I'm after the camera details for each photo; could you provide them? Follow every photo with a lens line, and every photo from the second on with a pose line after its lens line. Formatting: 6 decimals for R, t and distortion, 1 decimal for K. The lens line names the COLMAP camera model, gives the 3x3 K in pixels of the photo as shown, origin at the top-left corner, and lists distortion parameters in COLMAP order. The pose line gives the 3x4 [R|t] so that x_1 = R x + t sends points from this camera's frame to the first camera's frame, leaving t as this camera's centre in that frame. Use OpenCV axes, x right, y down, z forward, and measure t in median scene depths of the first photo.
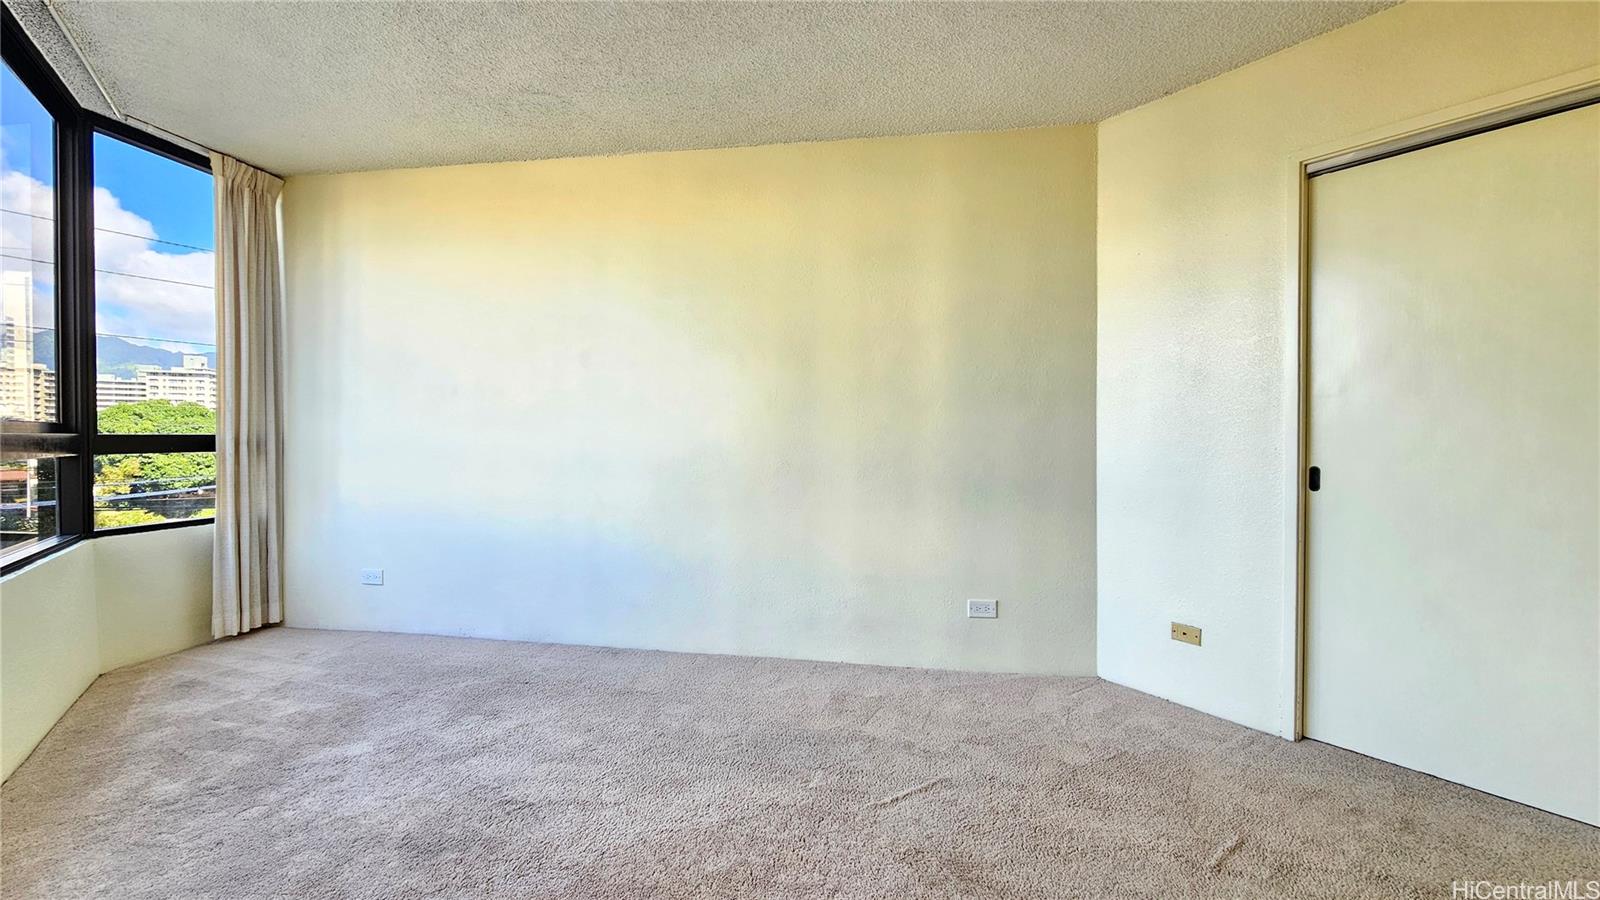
lens RADIAL K [[724.3, 0, 802.3], [0, 724.3, 440.4], [0, 0, 1]] dist [-0.005129, 0.000091]
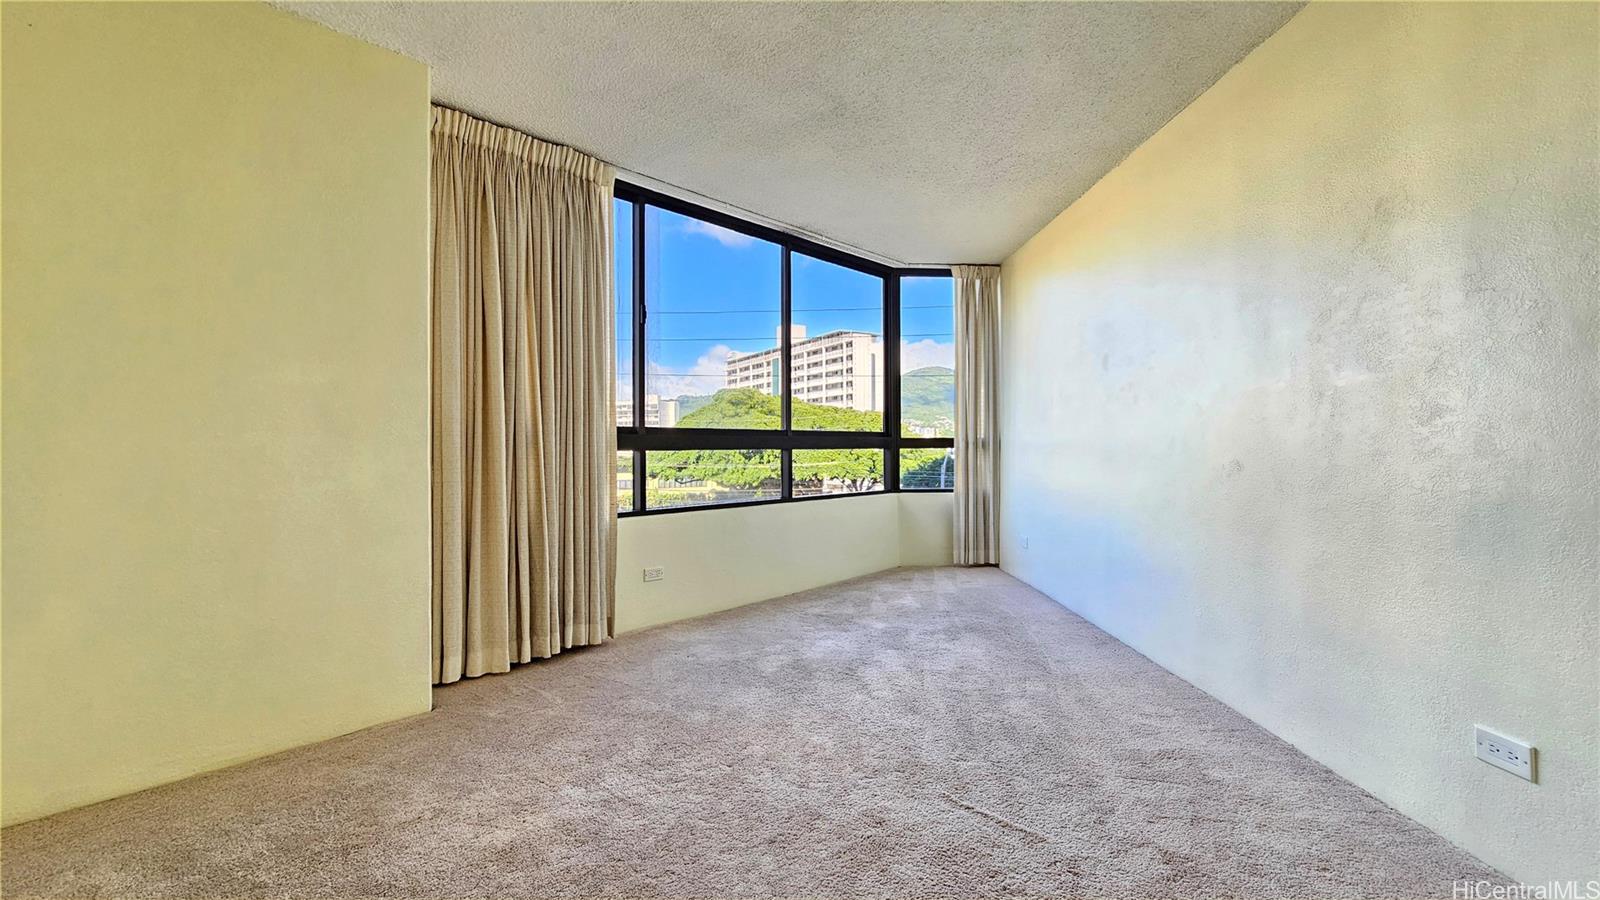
lens RADIAL K [[648.6, 0, 802.3], [0, 648.6, 448.1], [0, 0, 1]] dist [0.003225, 0.000261]
pose [[0.202115, 0.004727, -0.979350, 0.607464], [-0.014877, 0.999888, 0.001755, 0.019677], [0.979249, 0.014215, 0.202163, 0.406267]]
